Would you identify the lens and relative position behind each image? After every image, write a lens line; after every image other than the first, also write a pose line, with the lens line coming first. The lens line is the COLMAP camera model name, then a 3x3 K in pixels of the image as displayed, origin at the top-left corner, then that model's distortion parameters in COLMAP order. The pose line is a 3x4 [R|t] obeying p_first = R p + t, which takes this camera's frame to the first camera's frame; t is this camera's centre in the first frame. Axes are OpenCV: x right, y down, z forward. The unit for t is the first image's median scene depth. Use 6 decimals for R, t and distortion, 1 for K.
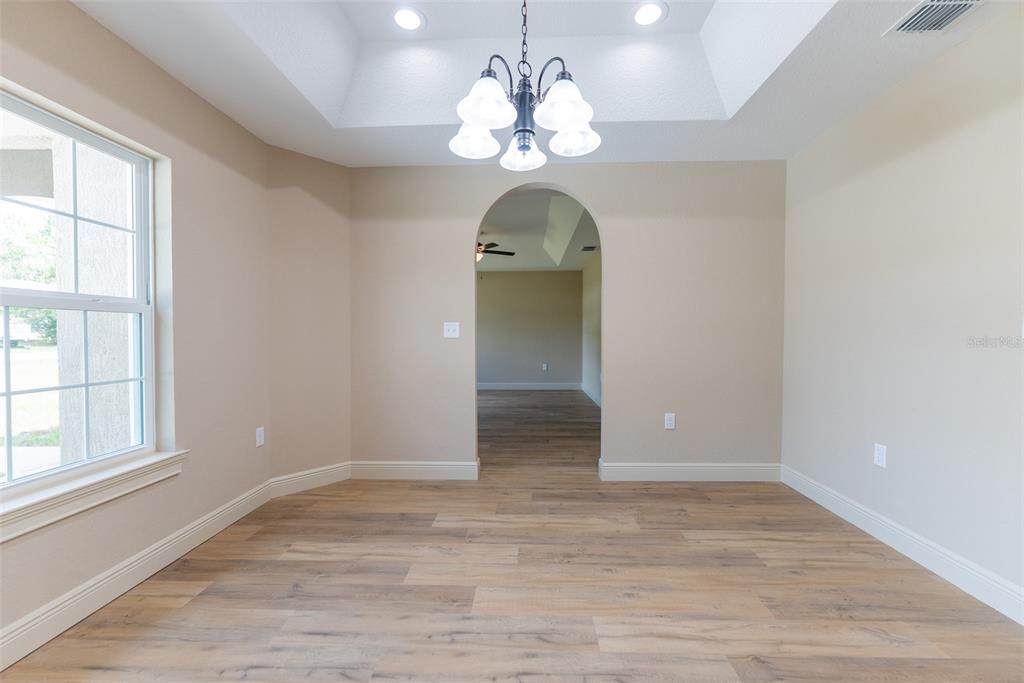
lens RADIAL K [[405.3, 0, 514.8], [0, 405.3, 341.2], [0, 0, 1]] dist [-0.000543, -0.000150]
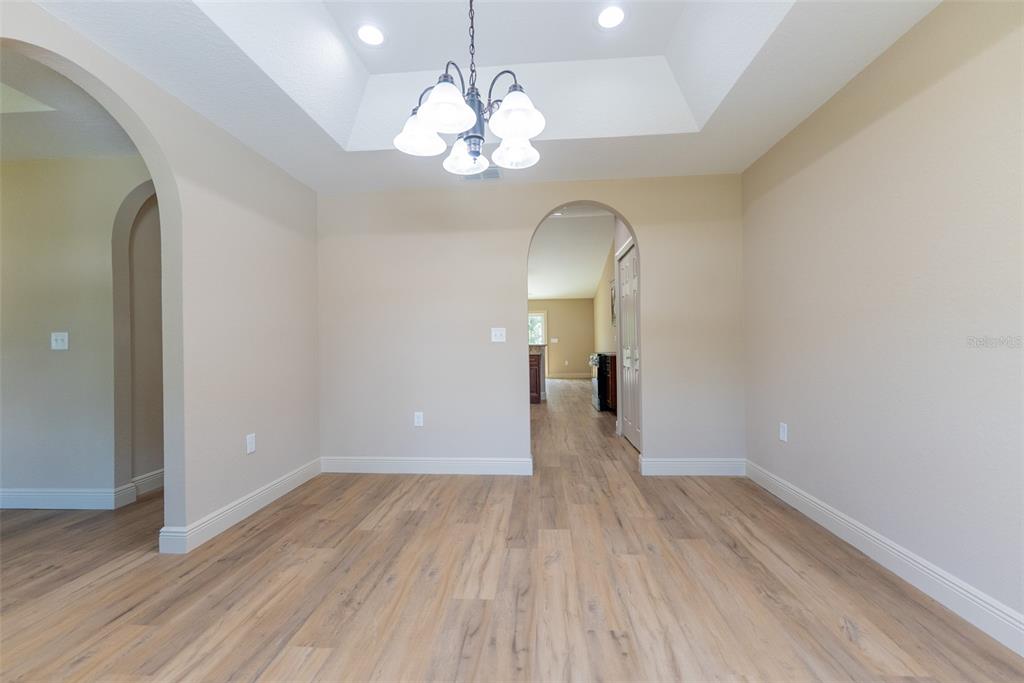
lens RADIAL K [[414.8, 0, 513.1], [0, 414.8, 346.1], [0, 0, 1]] dist [-0.001691, -0.000354]
pose [[0.035896, -0.004065, 0.999347, -0.703978], [0.035071, 0.999381, 0.002805, 0.015412], [-0.998740, 0.034948, 0.036017, 0.616776]]
